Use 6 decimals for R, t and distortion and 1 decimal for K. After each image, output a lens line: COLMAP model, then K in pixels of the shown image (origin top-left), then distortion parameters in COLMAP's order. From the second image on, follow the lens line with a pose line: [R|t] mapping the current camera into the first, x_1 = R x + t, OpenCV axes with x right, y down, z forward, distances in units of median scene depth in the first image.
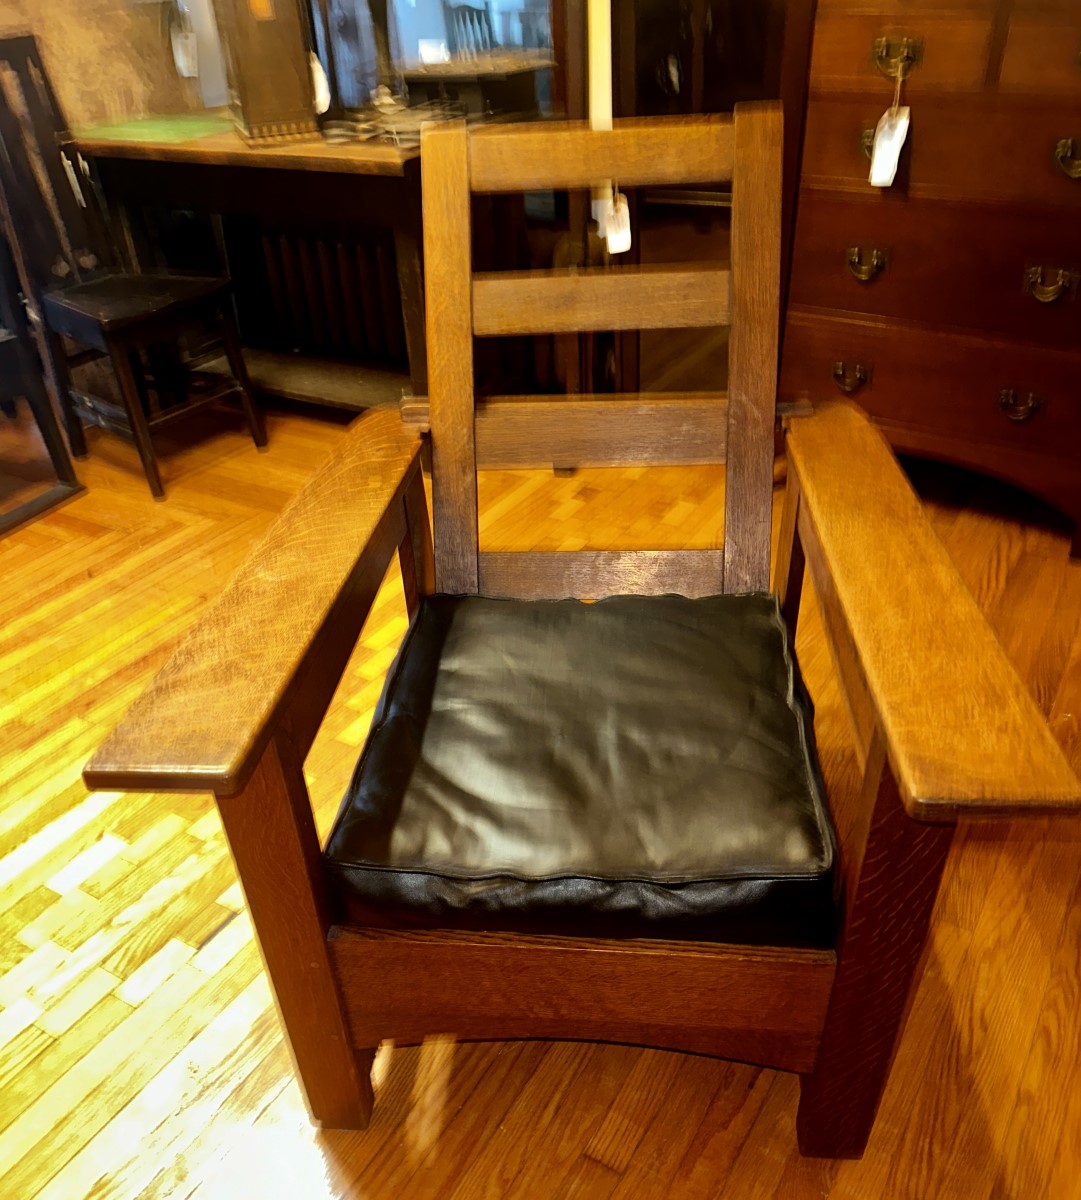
lens RADIAL K [[1025.9, 0, 531.3], [0, 1025.9, 726.7], [0, 0, 1]] dist [0.005412, -0.013534]
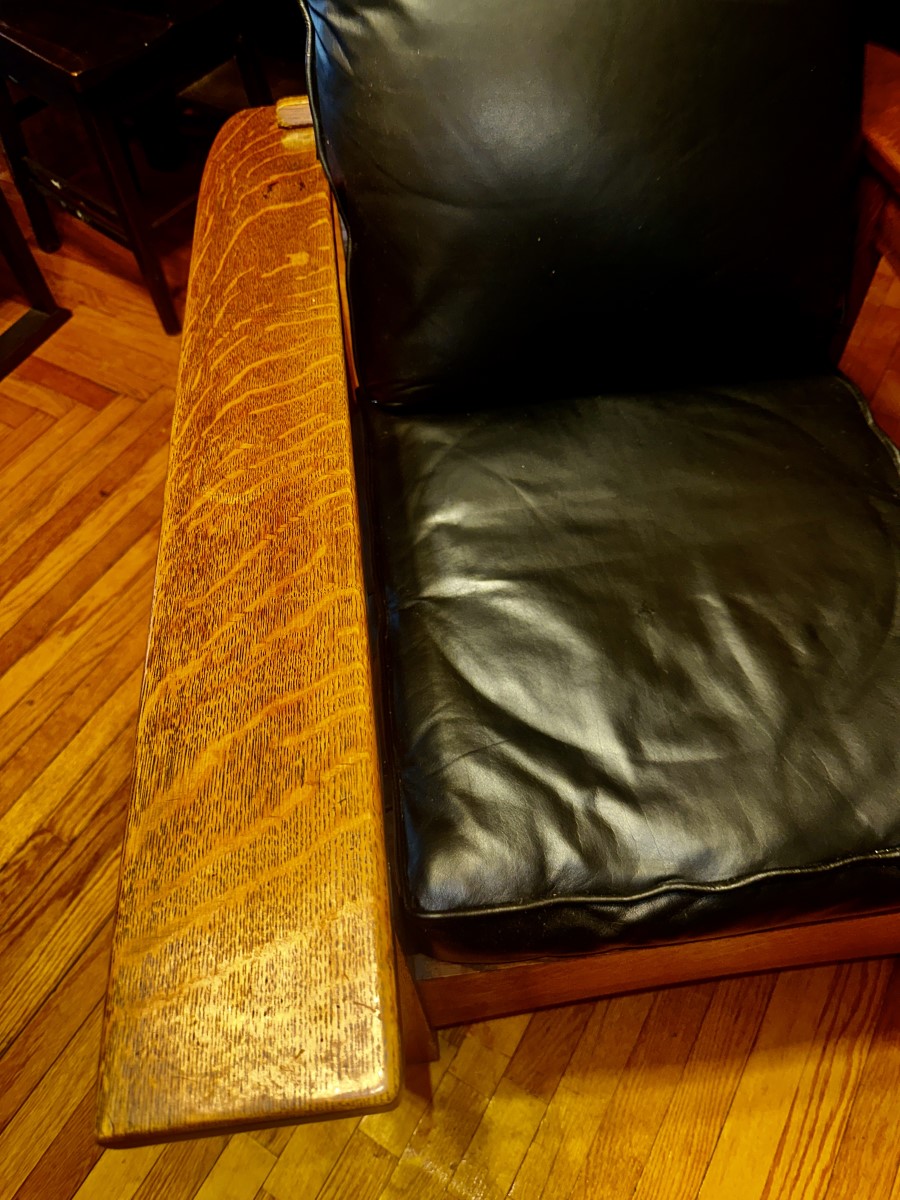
lens RADIAL K [[856.5, 0, 438.0], [0, 856.5, 607.9], [0, 0, 1]] dist [0.014039, -0.026856]
pose [[0.999969, -0.007479, -0.002289, -0.231733], [0.007820, 0.952291, 0.305092, -0.286871], [-0.000102, -0.305101, 0.952320, 0.485318]]
